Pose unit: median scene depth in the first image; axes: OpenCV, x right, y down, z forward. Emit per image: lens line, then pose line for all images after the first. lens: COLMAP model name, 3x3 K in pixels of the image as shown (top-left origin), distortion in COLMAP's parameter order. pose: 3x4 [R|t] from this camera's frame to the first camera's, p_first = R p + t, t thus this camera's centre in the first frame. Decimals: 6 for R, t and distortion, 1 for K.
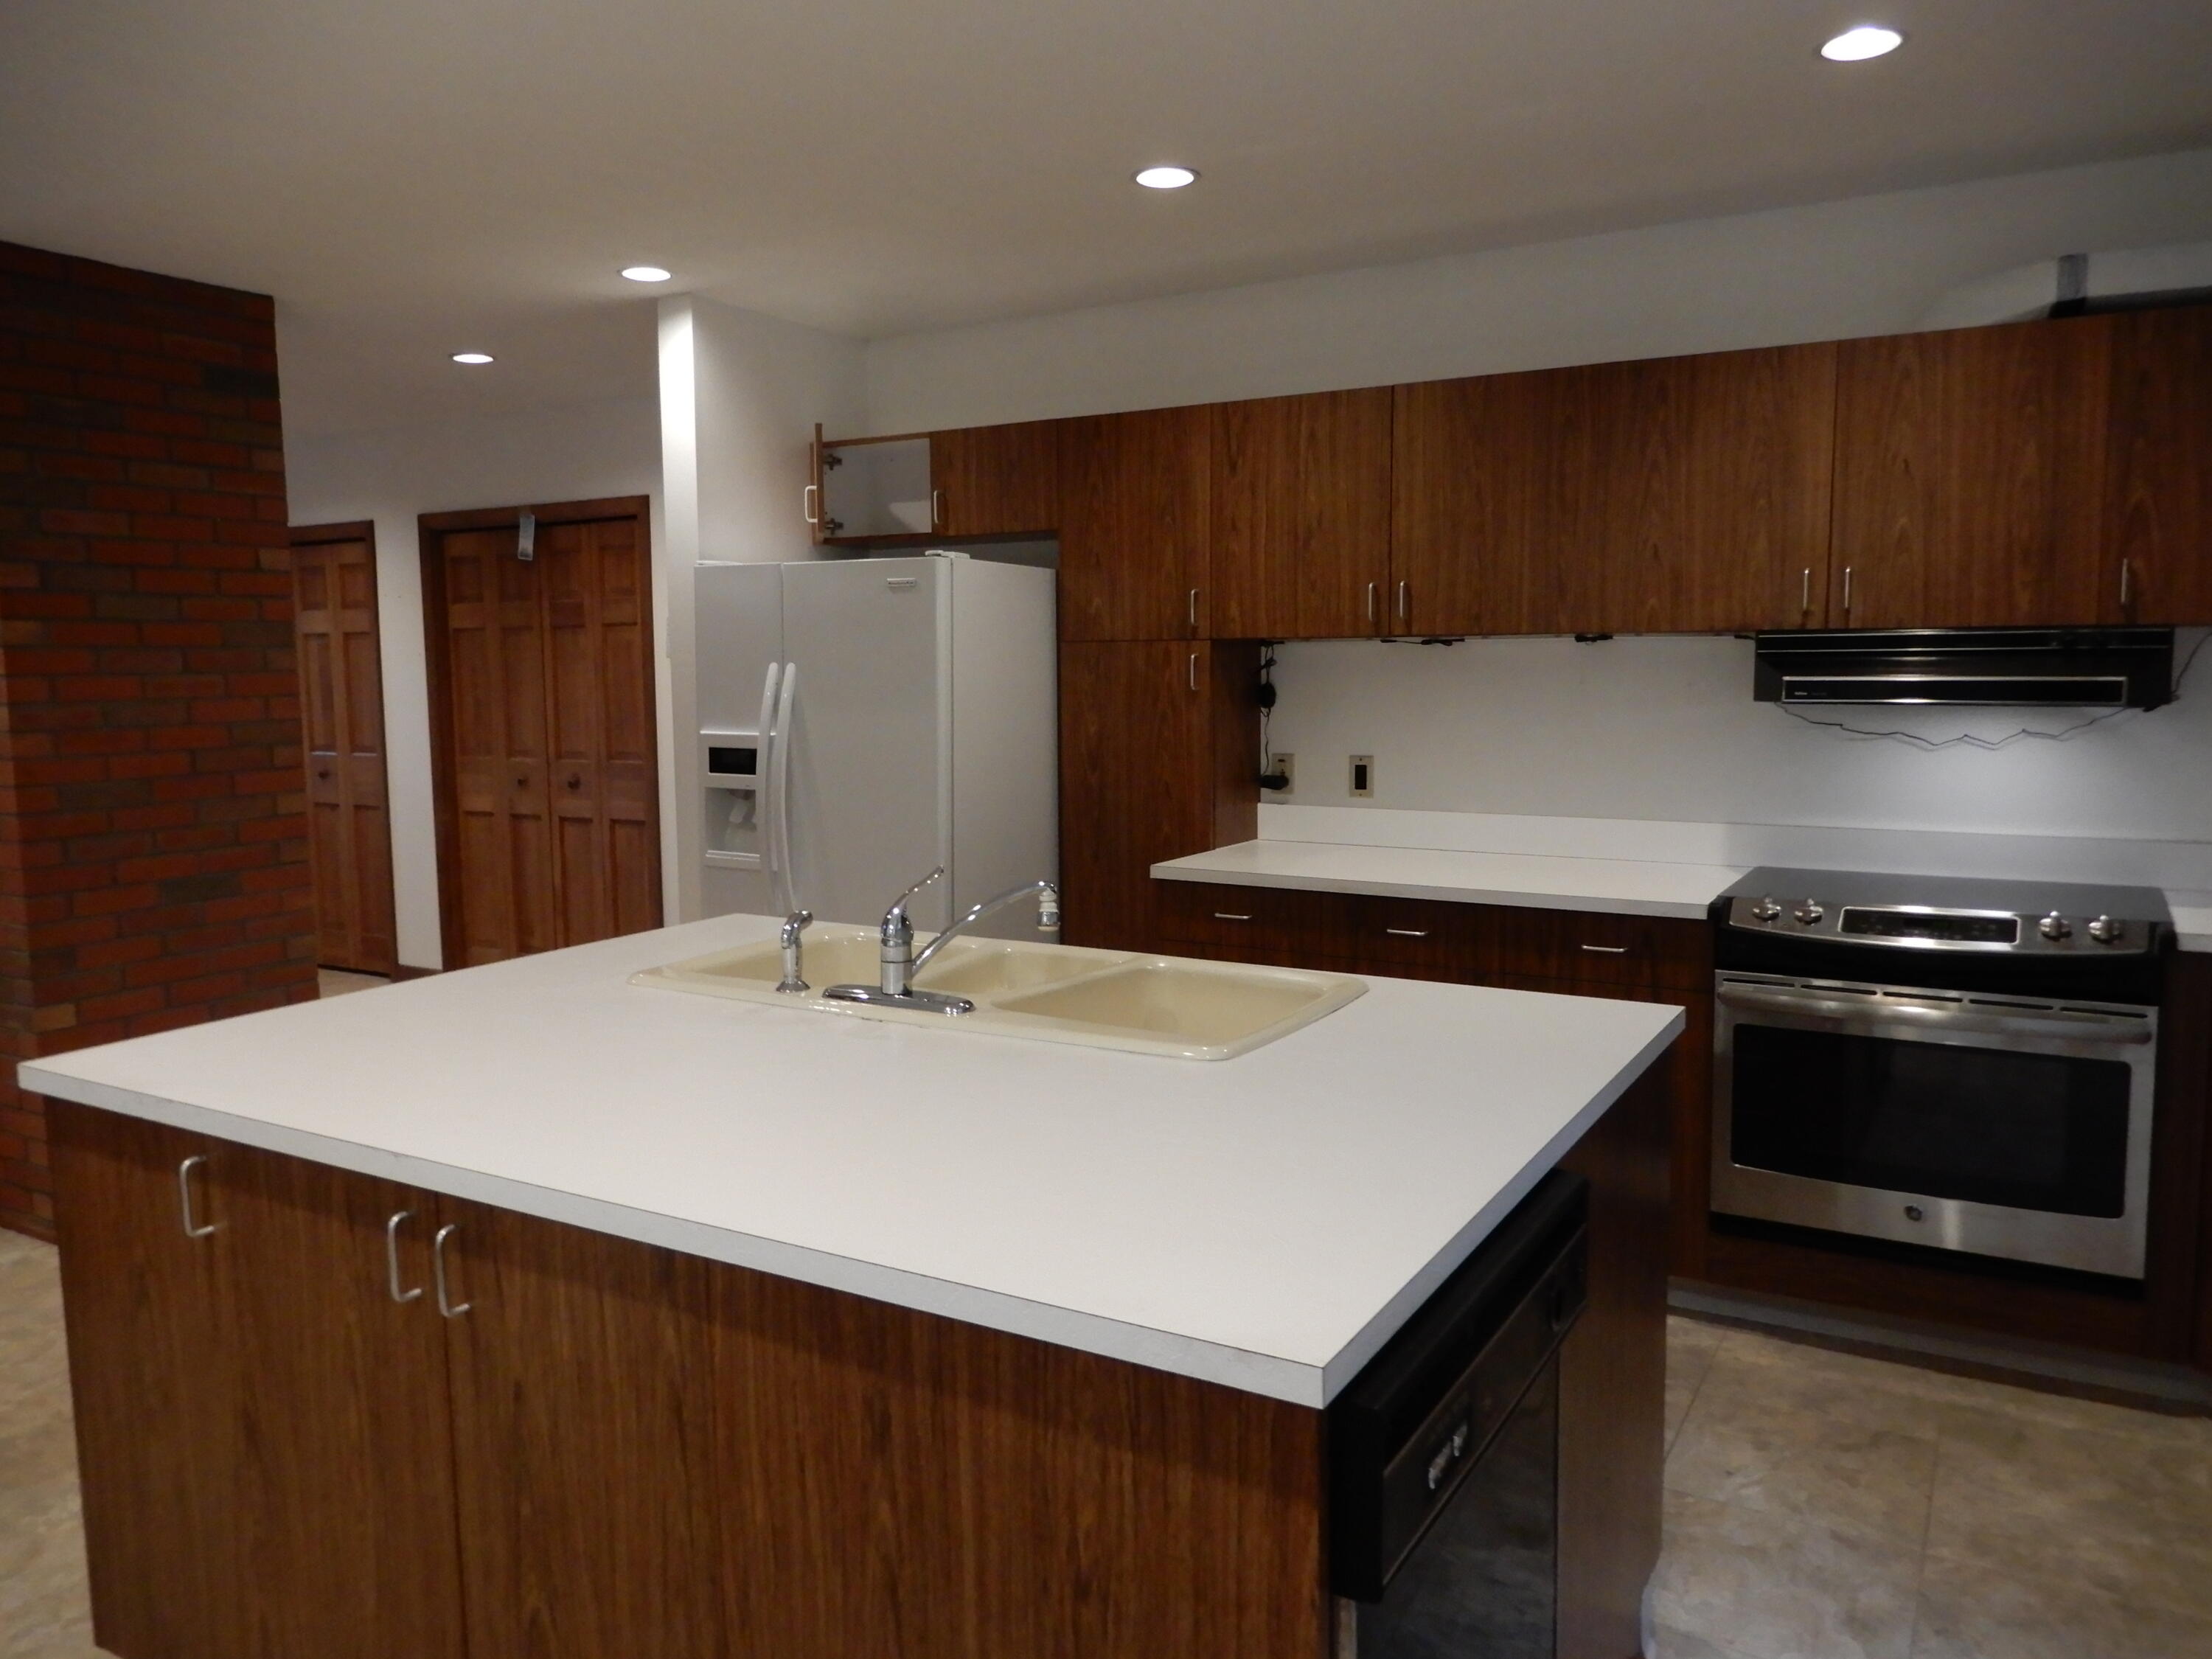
lens RADIAL K [[1559.8, 0, 1106.0], [0, 1559.8, 829.5], [0, 0, 1]] dist [-0.015285, 0.026396]
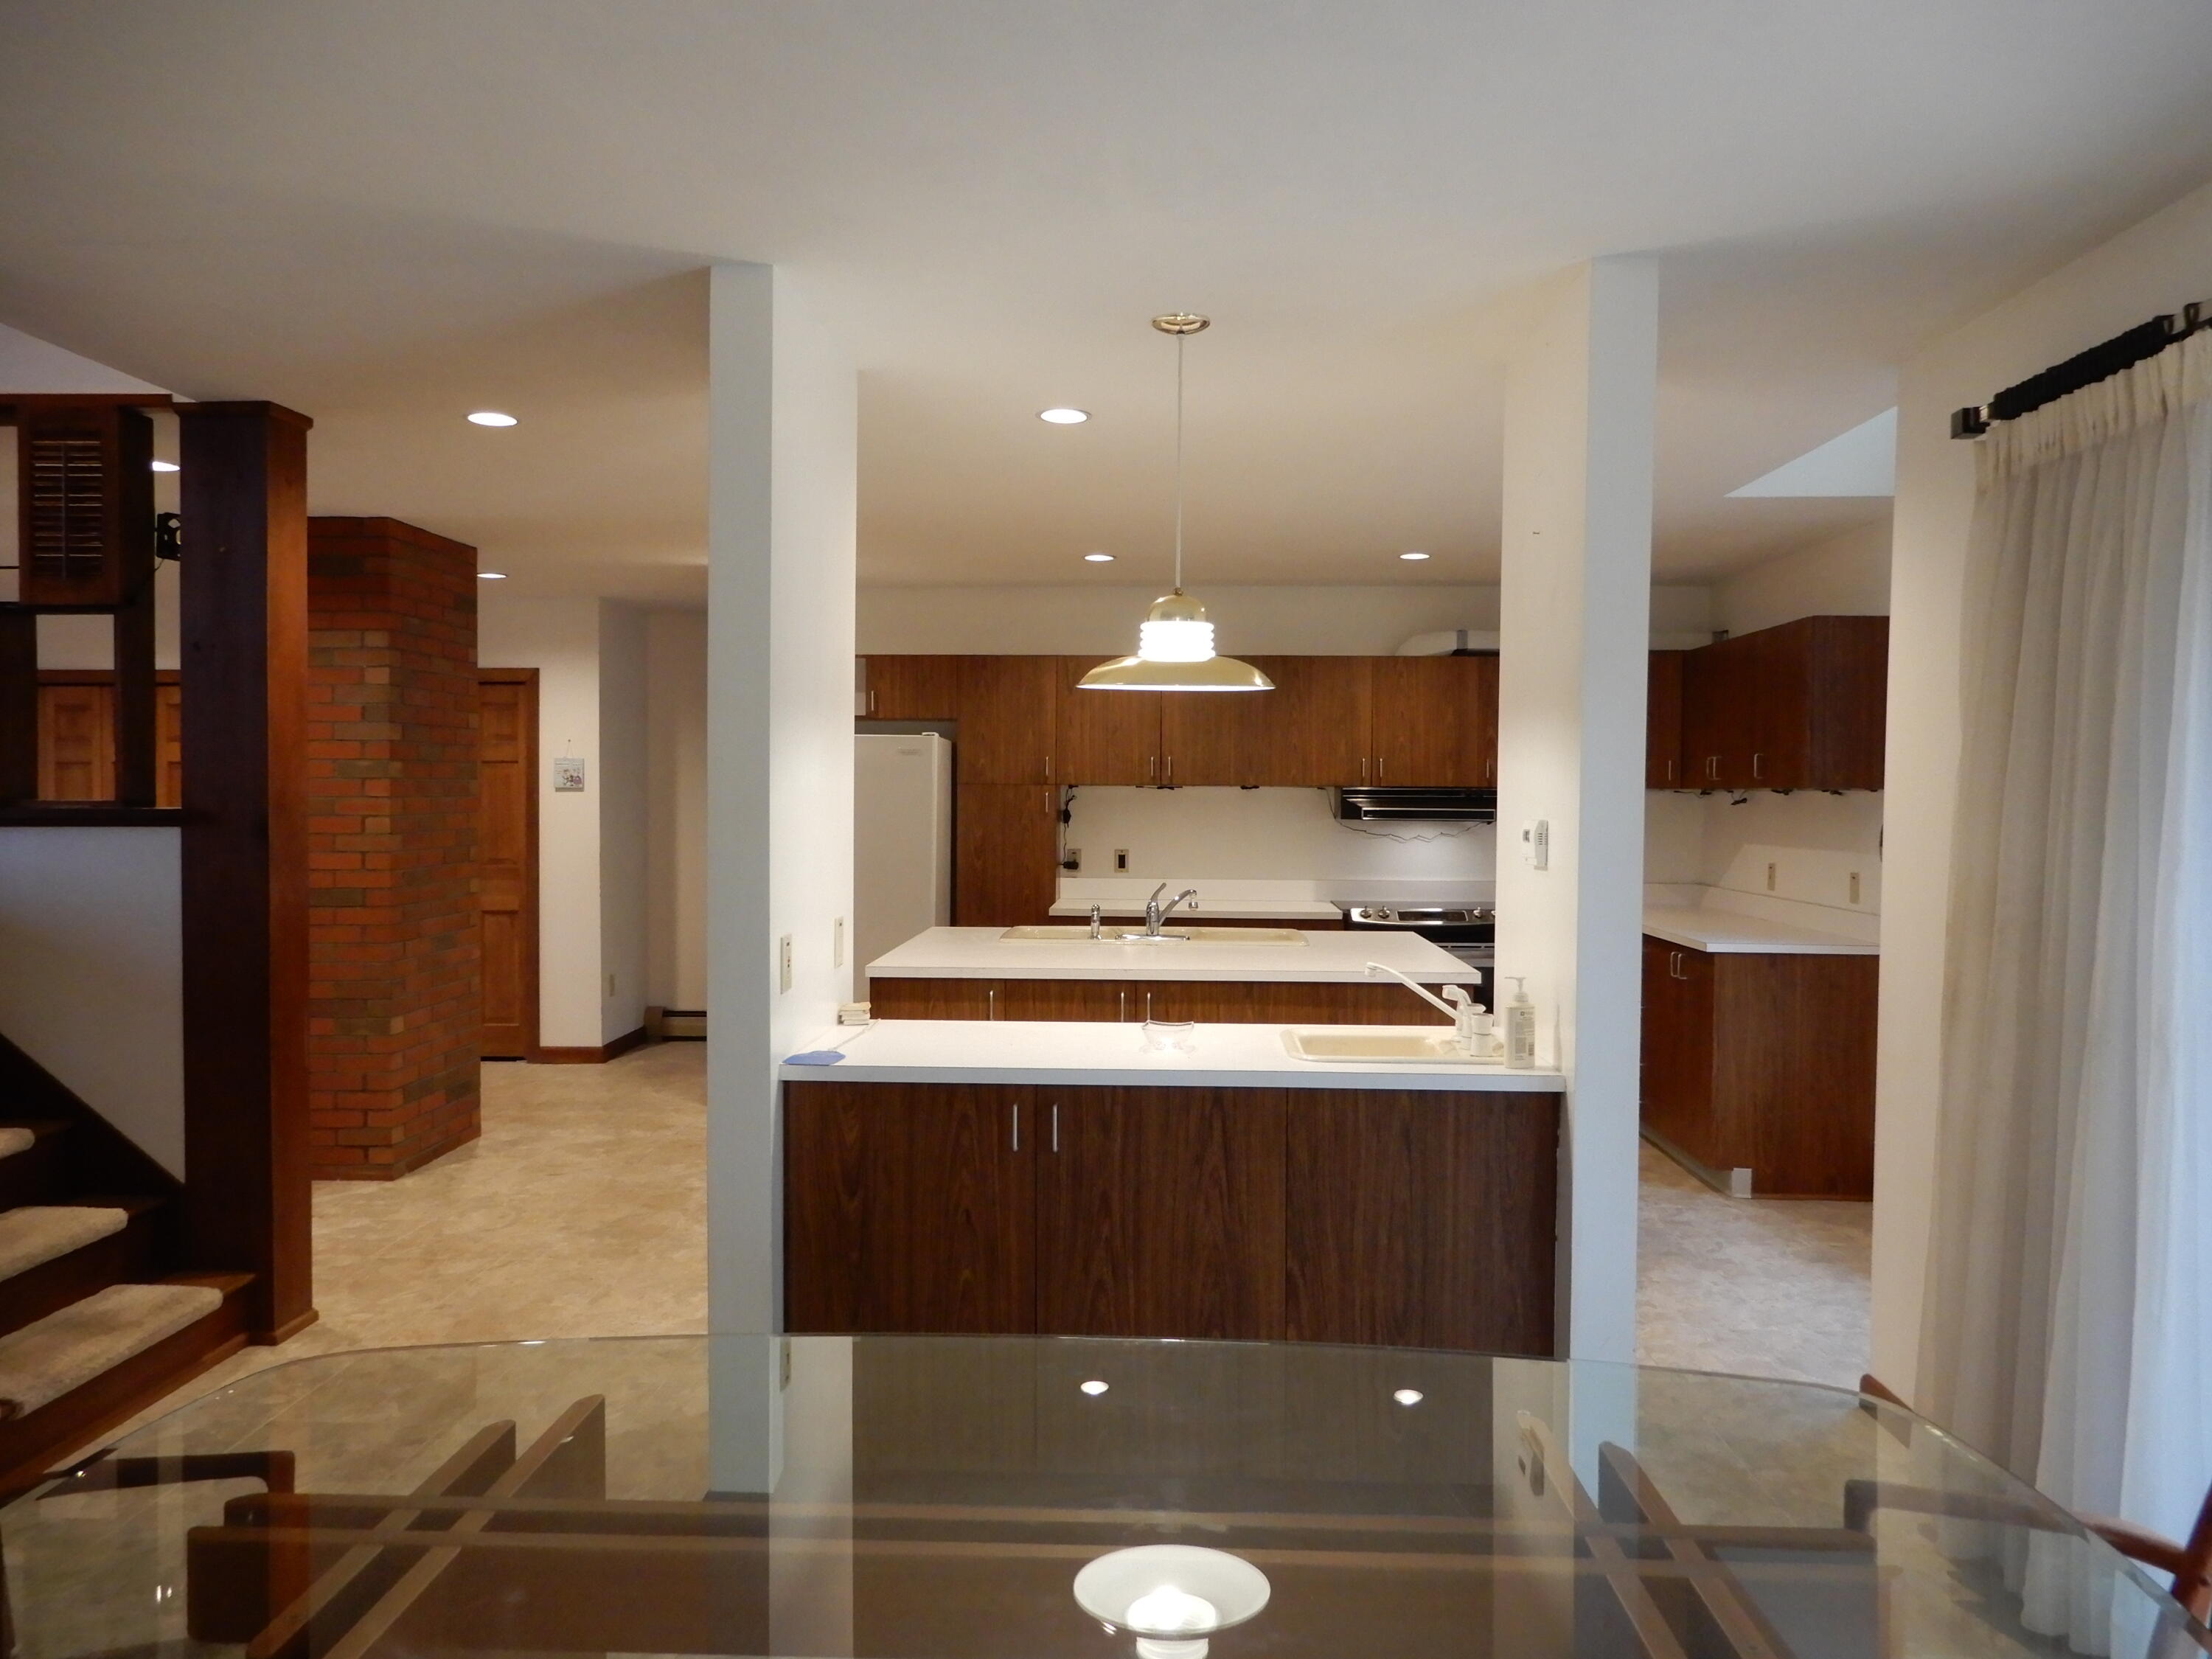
lens RADIAL K [[1559.8, 0, 1106.0], [0, 1559.8, 829.5], [0, 0, 1]] dist [-0.015285, 0.026396]
pose [[0.883968, 0.000924, 0.467547, -0.712927], [0.037447, 0.996646, -0.072767, 0.061606], [-0.466046, 0.081832, 0.880968, -0.596860]]
